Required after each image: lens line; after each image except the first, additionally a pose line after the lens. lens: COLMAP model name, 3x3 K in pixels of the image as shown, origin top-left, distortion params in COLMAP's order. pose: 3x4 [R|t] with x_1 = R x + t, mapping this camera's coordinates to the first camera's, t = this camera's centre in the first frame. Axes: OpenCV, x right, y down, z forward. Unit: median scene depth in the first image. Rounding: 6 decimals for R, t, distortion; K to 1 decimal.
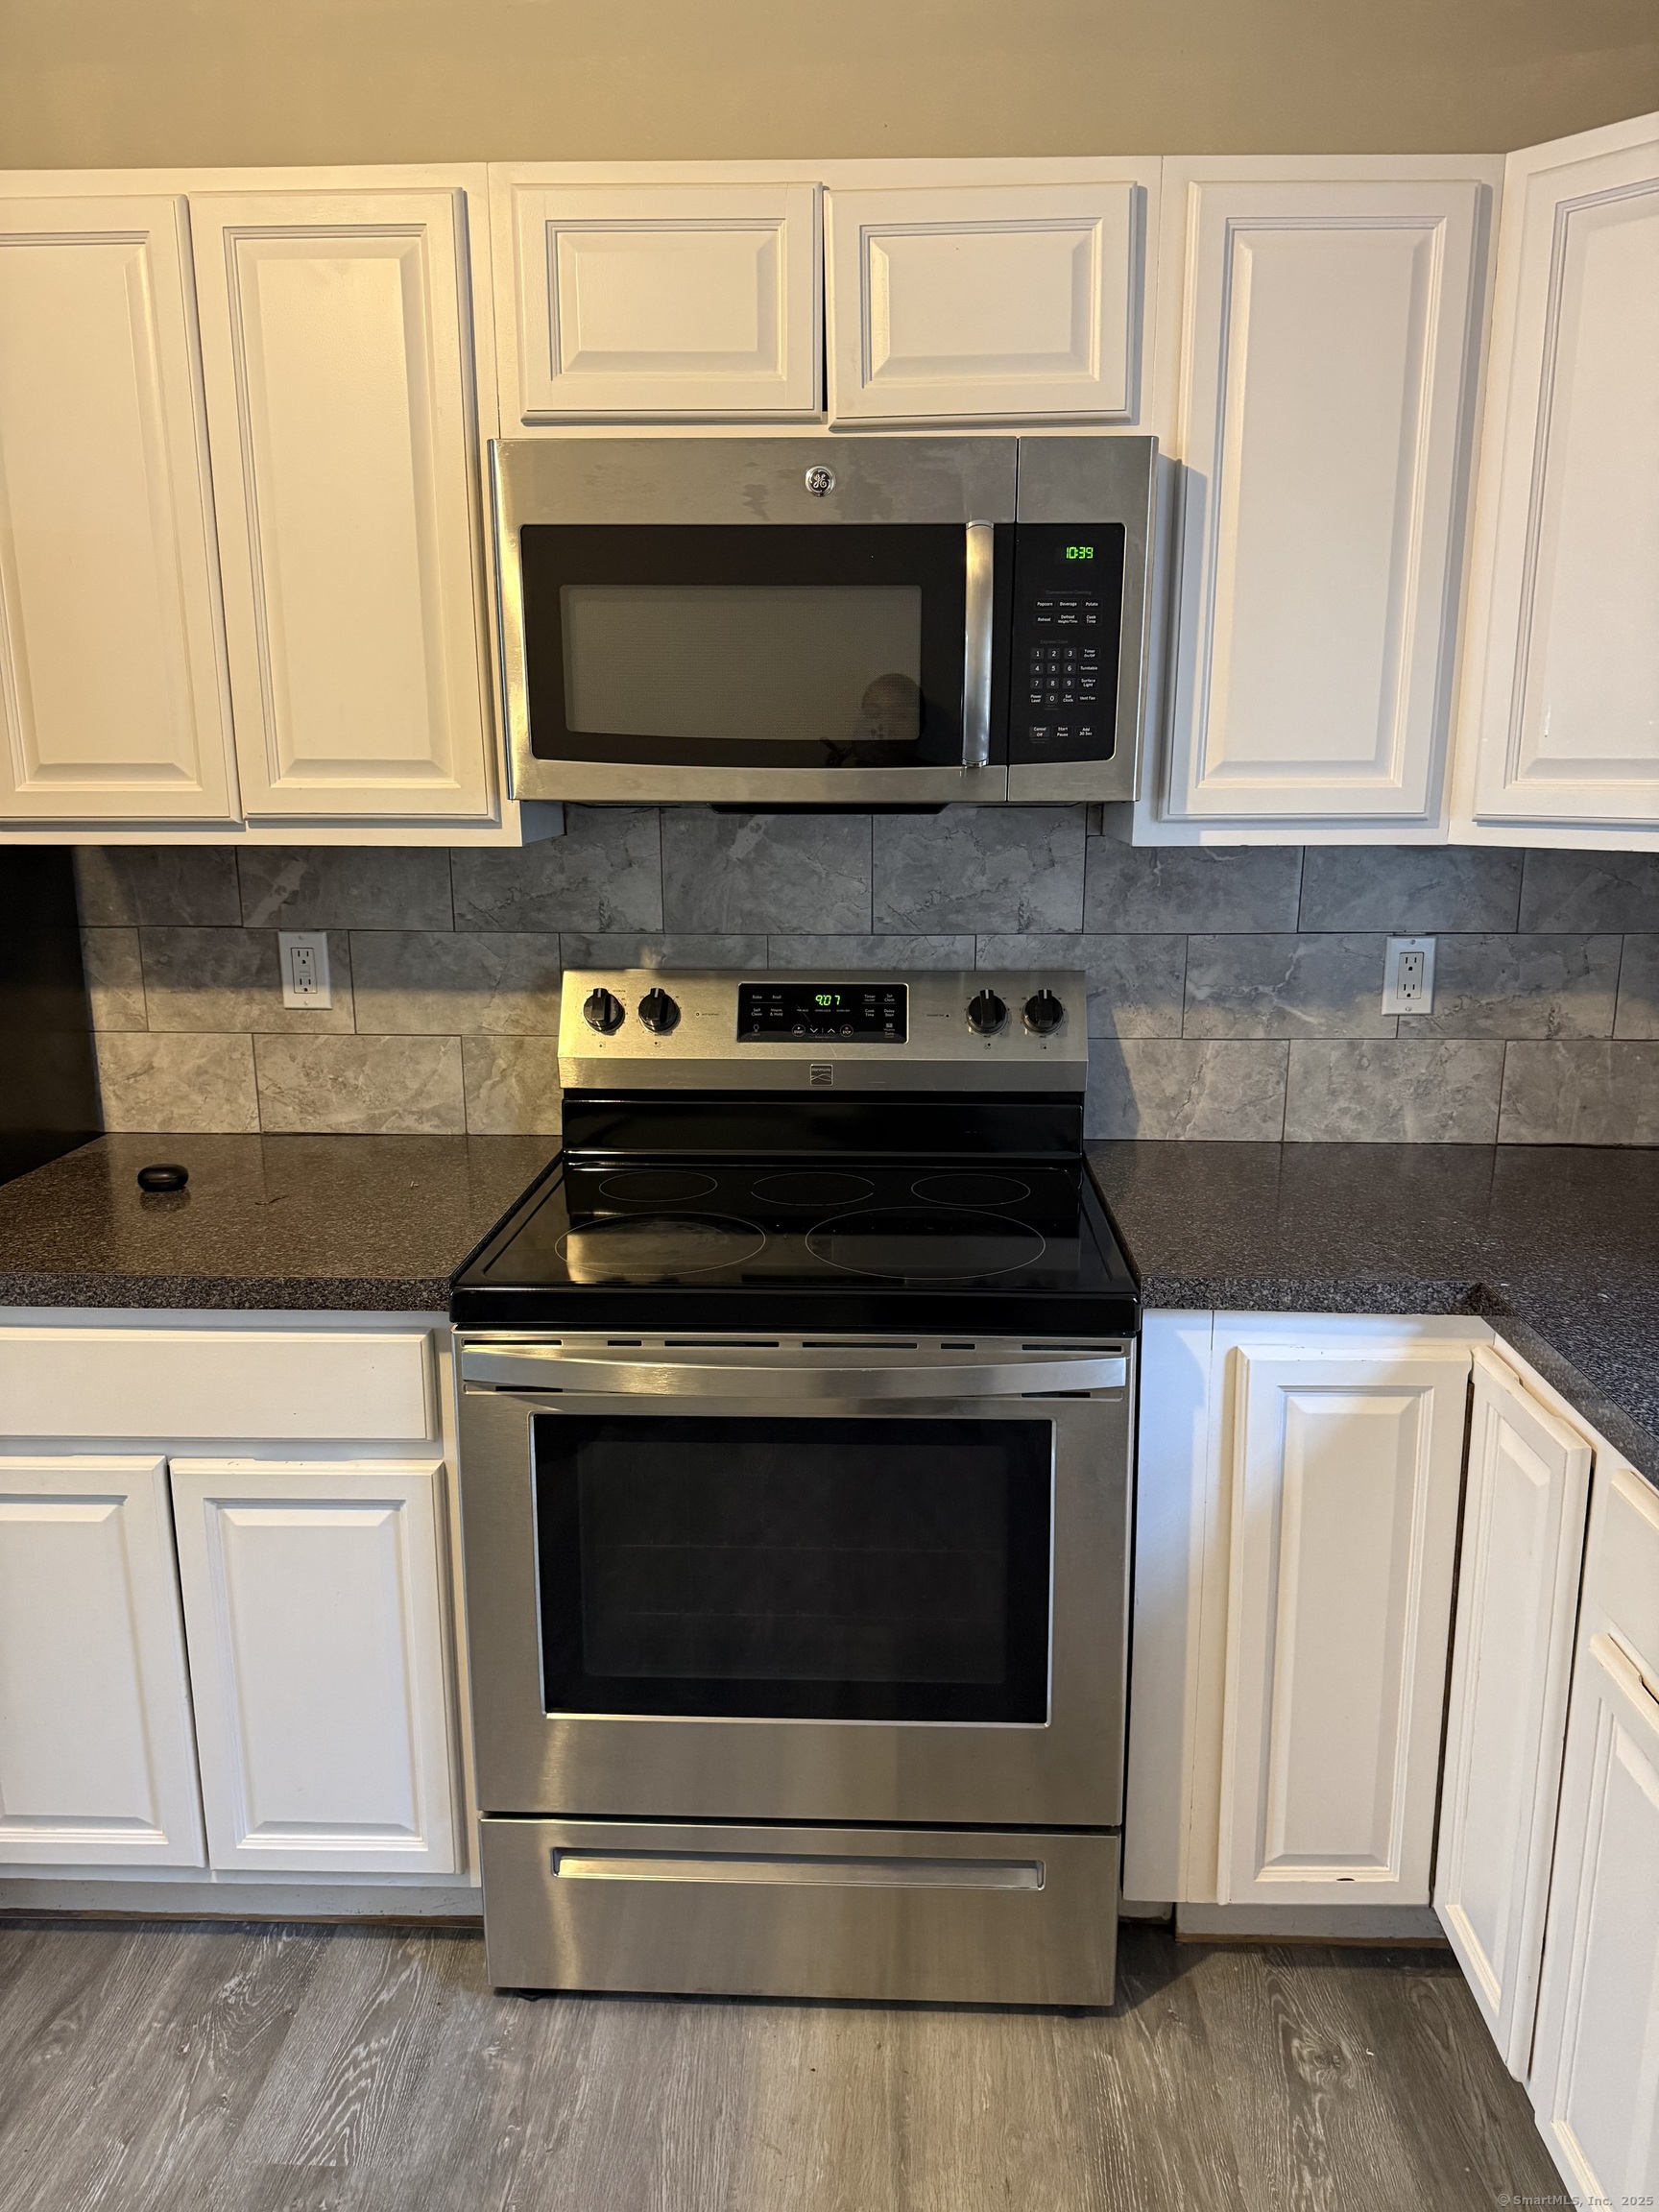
lens RADIAL K [[1557.3, 0, 841.5], [0, 1557.3, 1114.6], [0, 0, 1]] dist [0.041589, -0.047497]
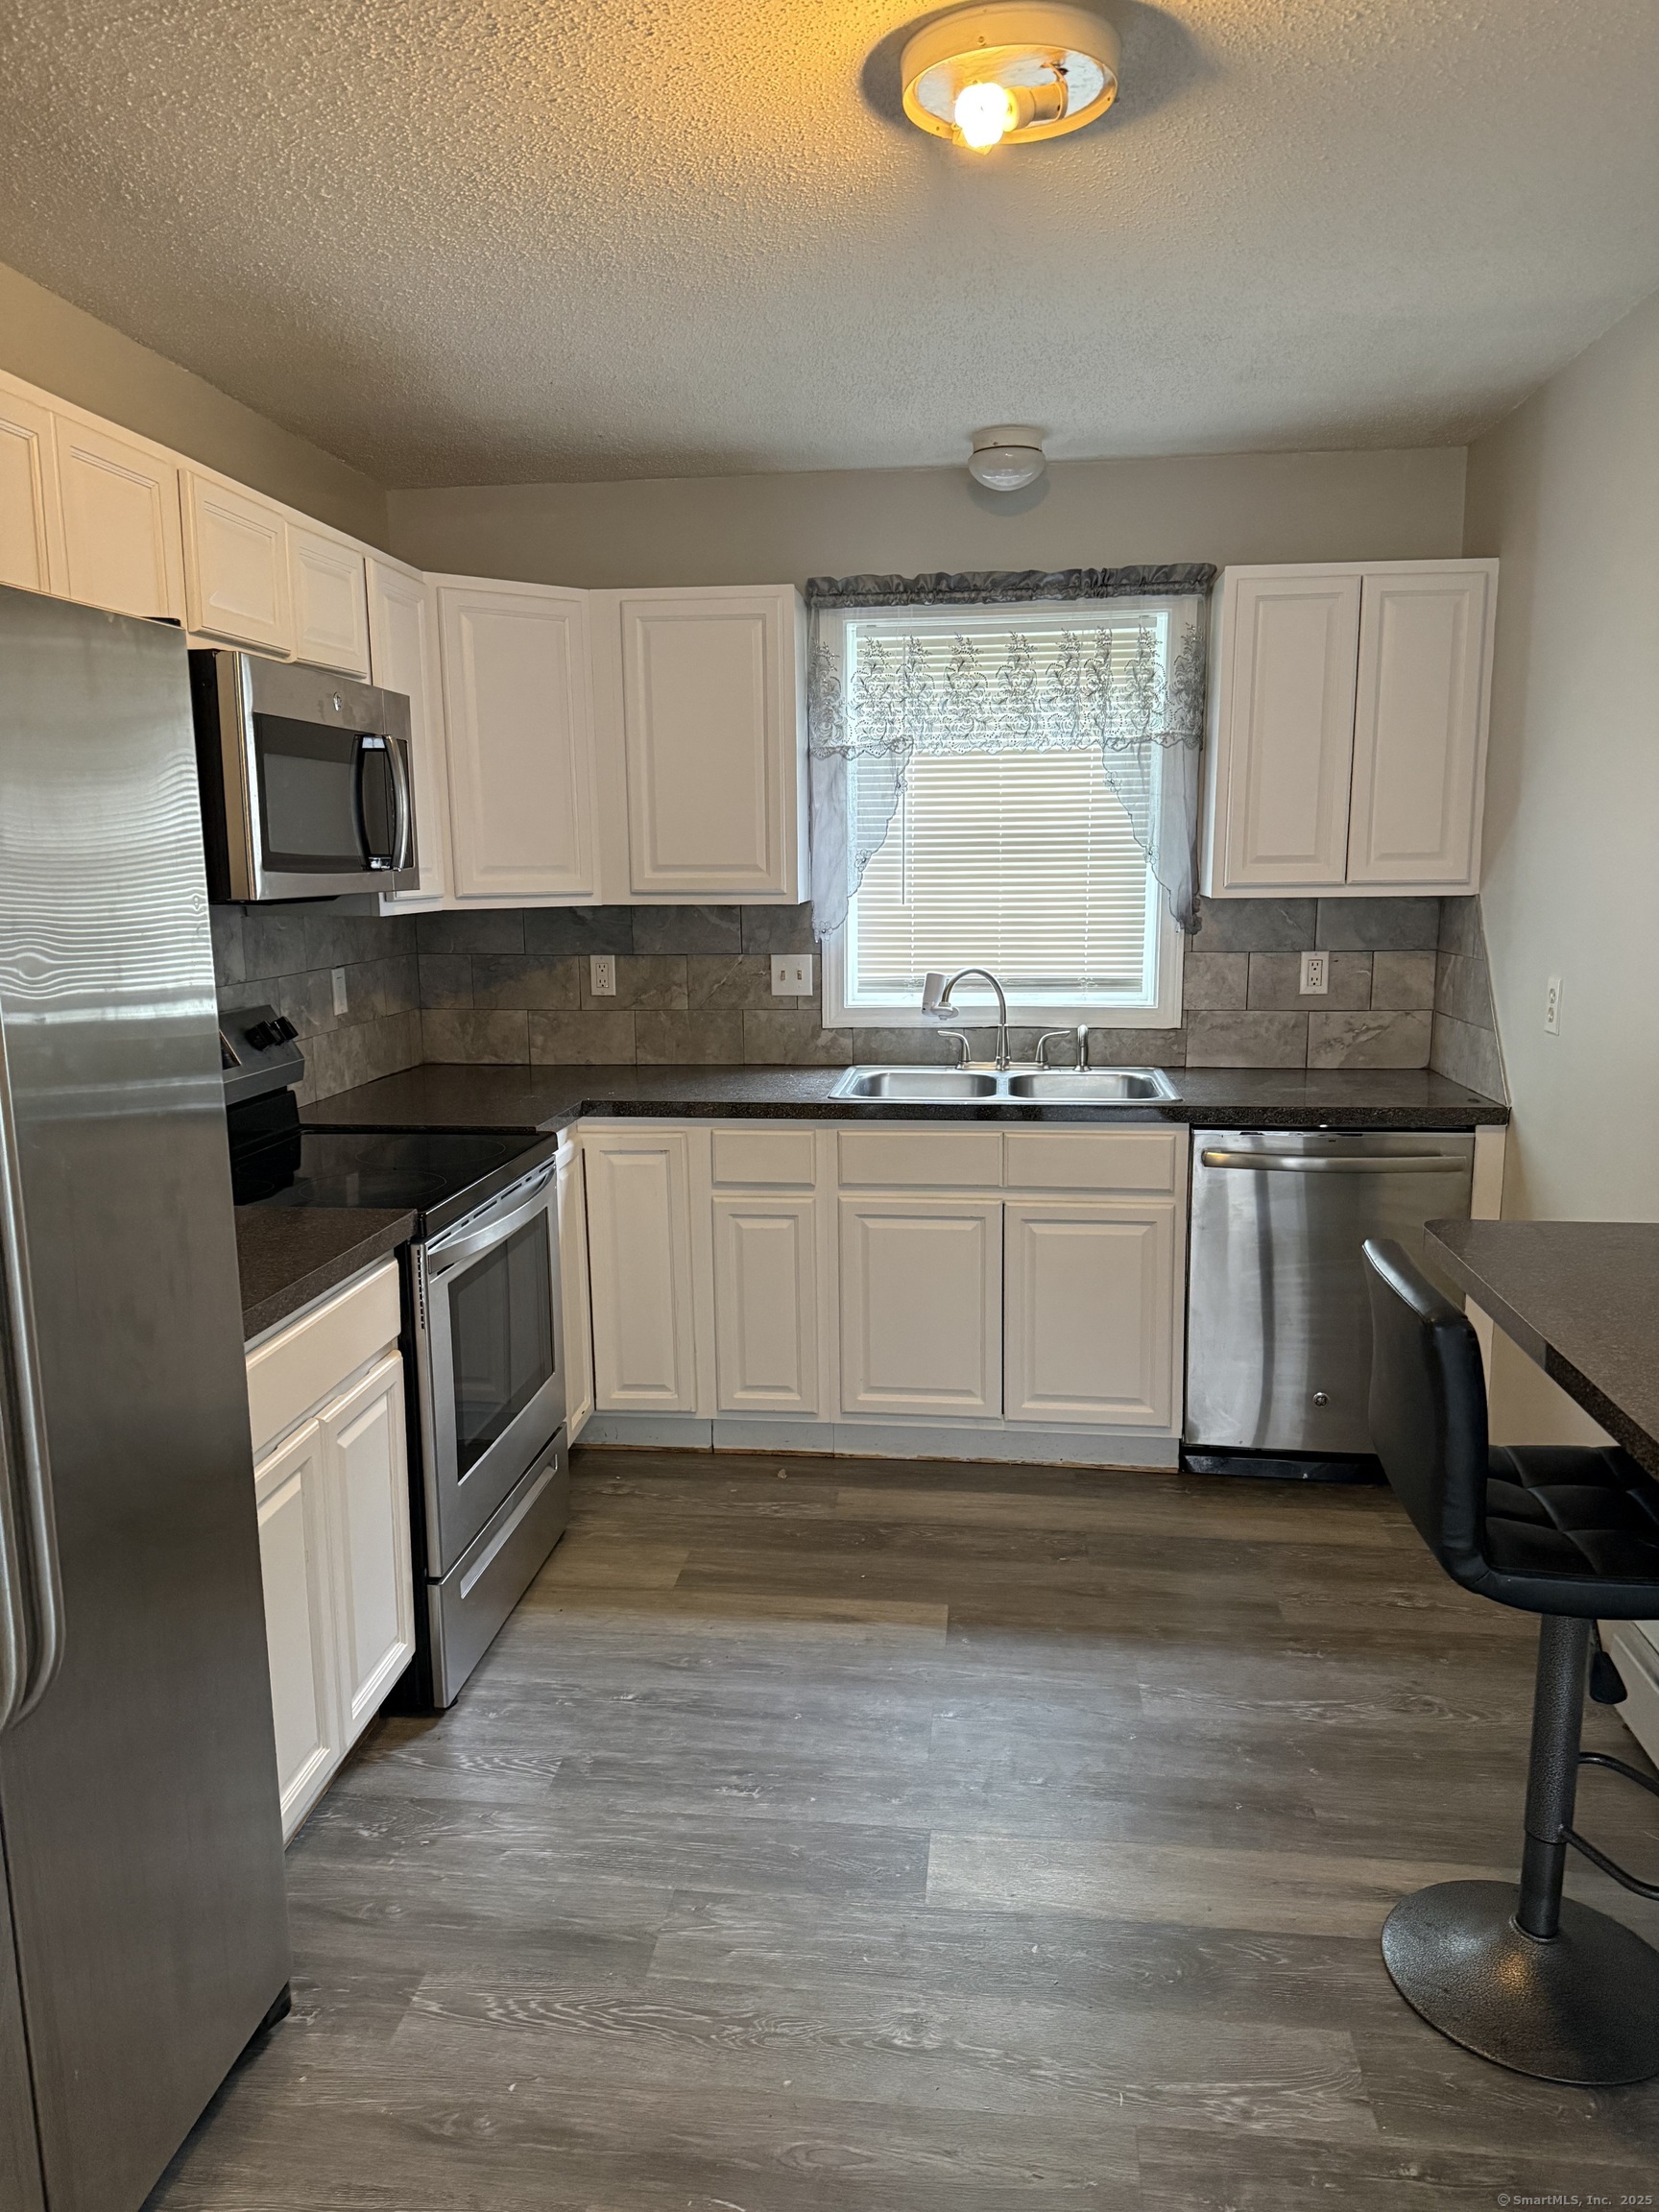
lens RADIAL K [[1557.3, 0, 816.4], [0, 1557.3, 1121.0], [0, 0, 1]] dist [0.041589, -0.047497]
pose [[0.075845, -0.170474, 0.982439, -1.506581], [0.230473, 0.961593, 0.149065, -0.101393], [-0.970118, 0.215120, 0.112221, 0.386142]]
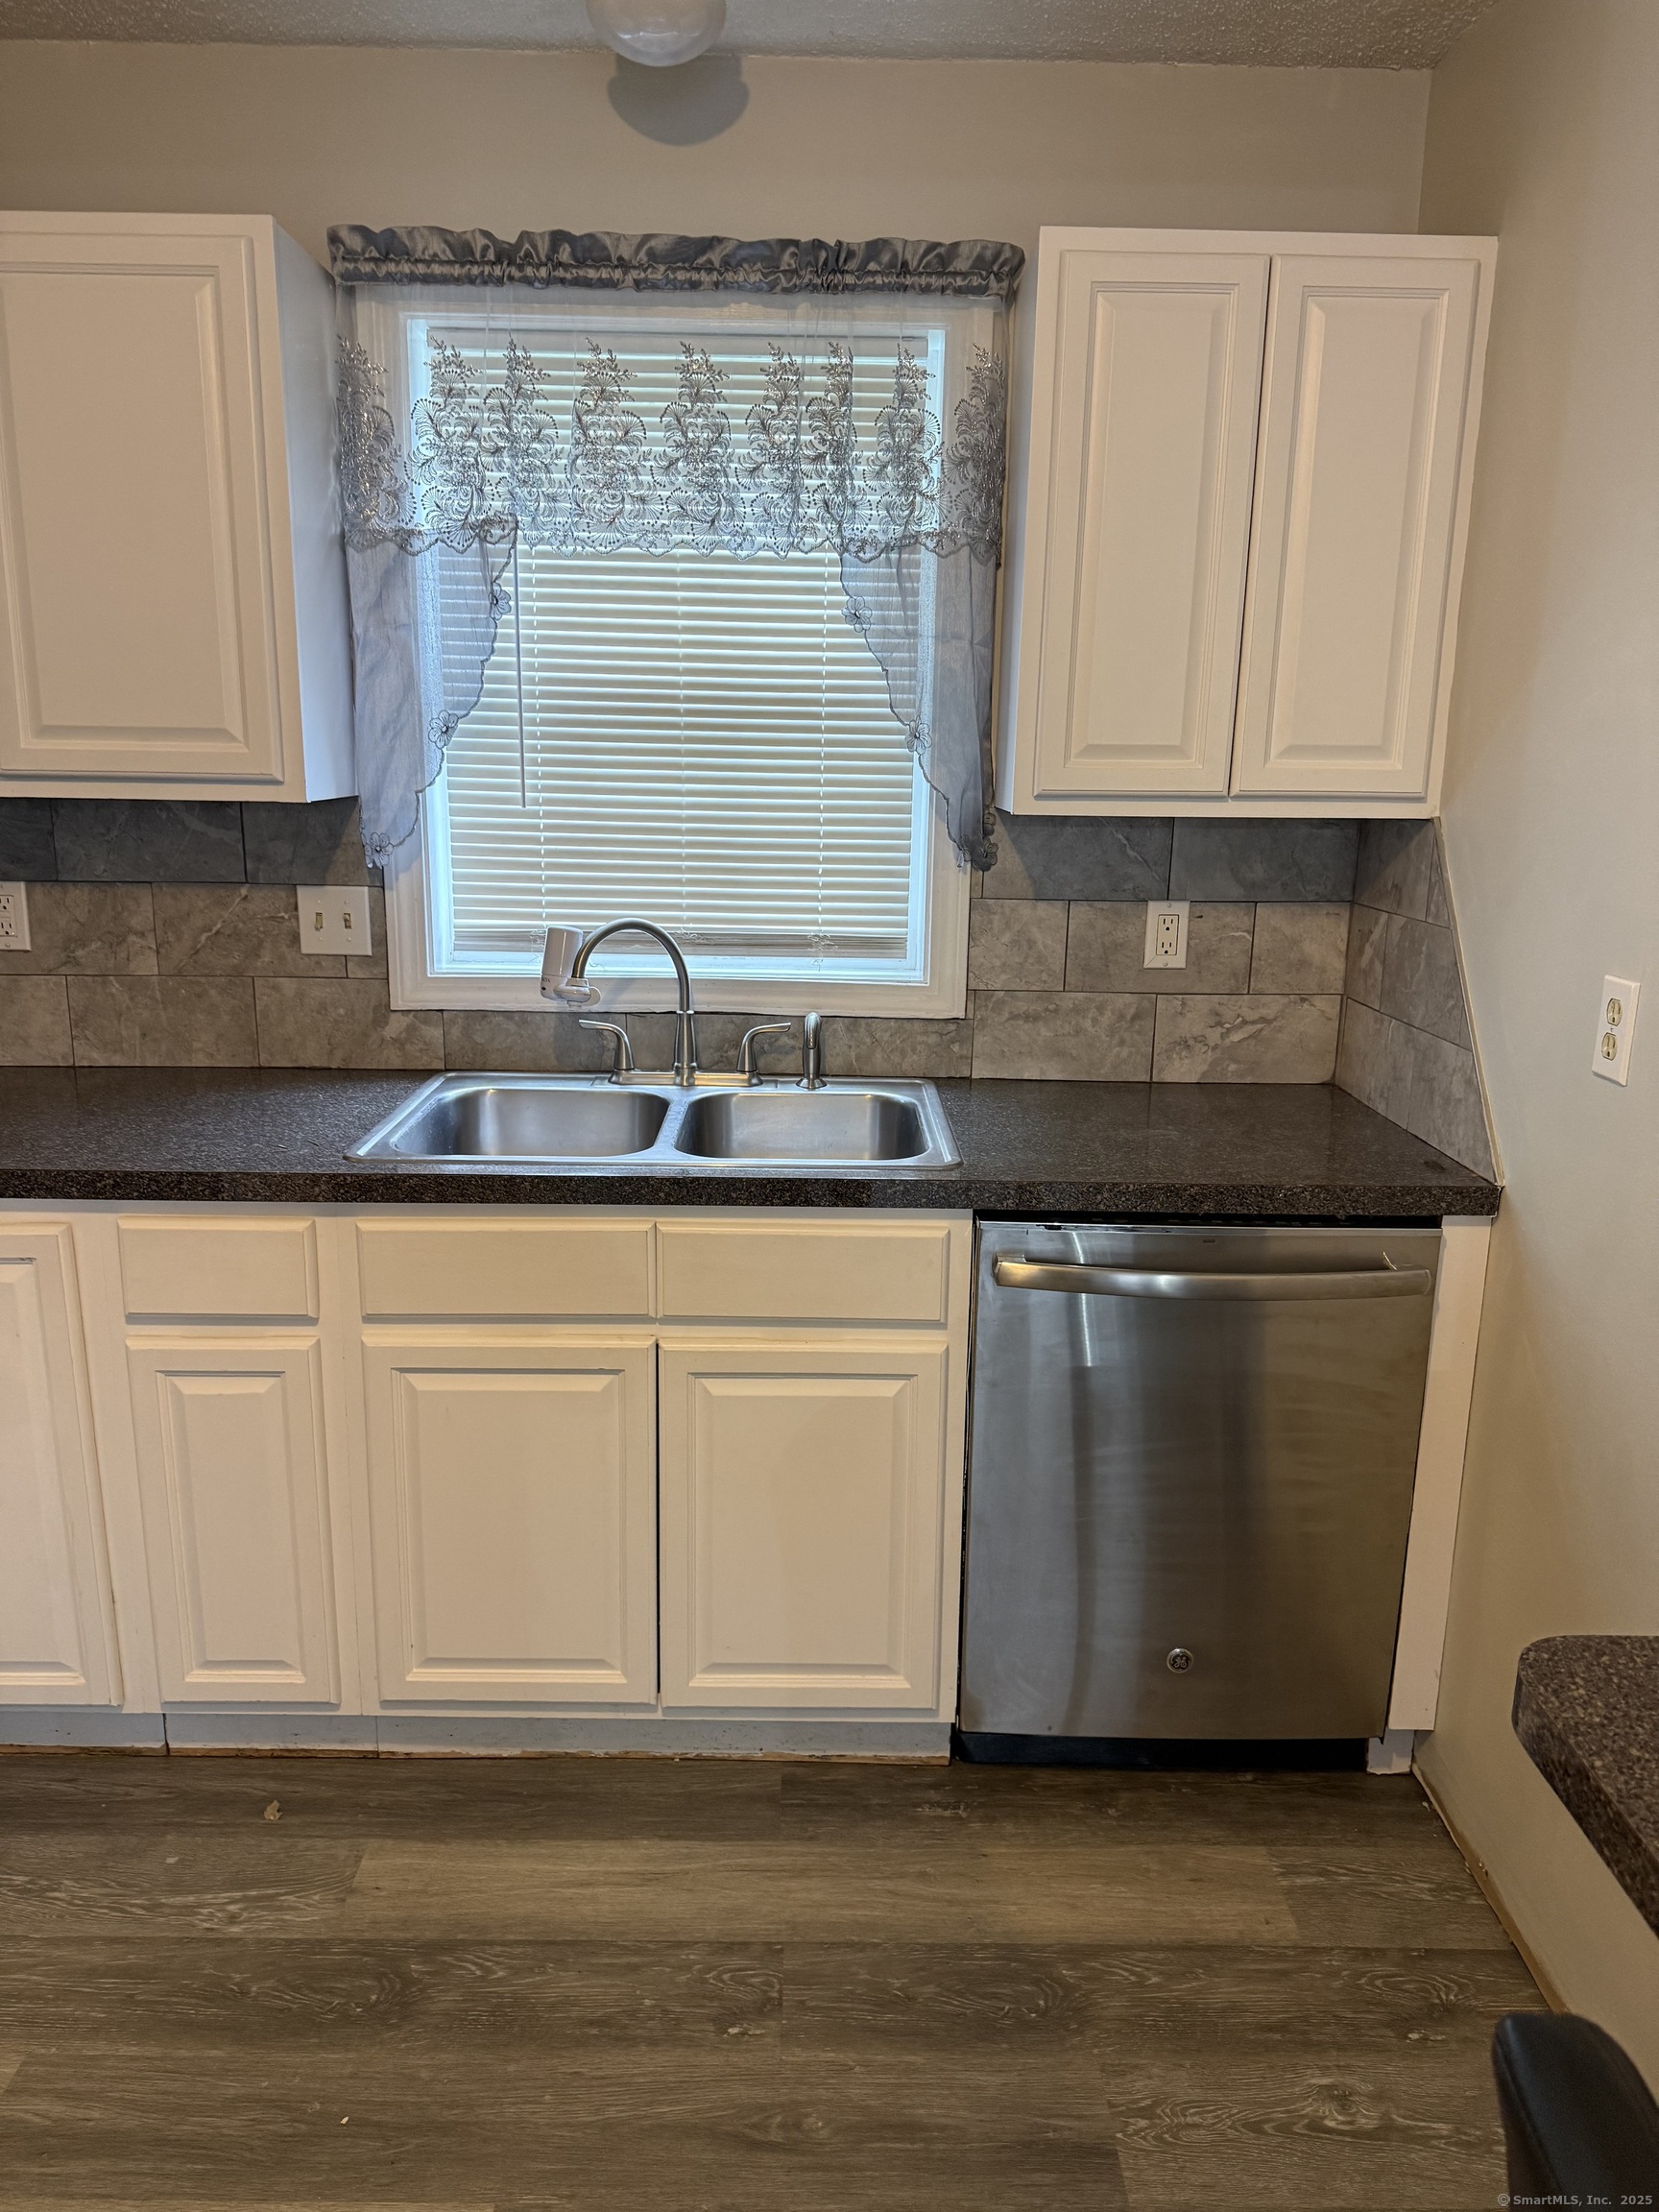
lens RADIAL K [[1557.3, 0, 842.2], [0, 1557.3, 1104.8], [0, 0, 1]] dist [0.041589, -0.047497]
pose [[-0.062821, -0.224863, 0.972363, -0.674950], [0.201899, 0.951280, 0.233032, -0.055248], [-0.977390, 0.210958, -0.014361, 0.253251]]
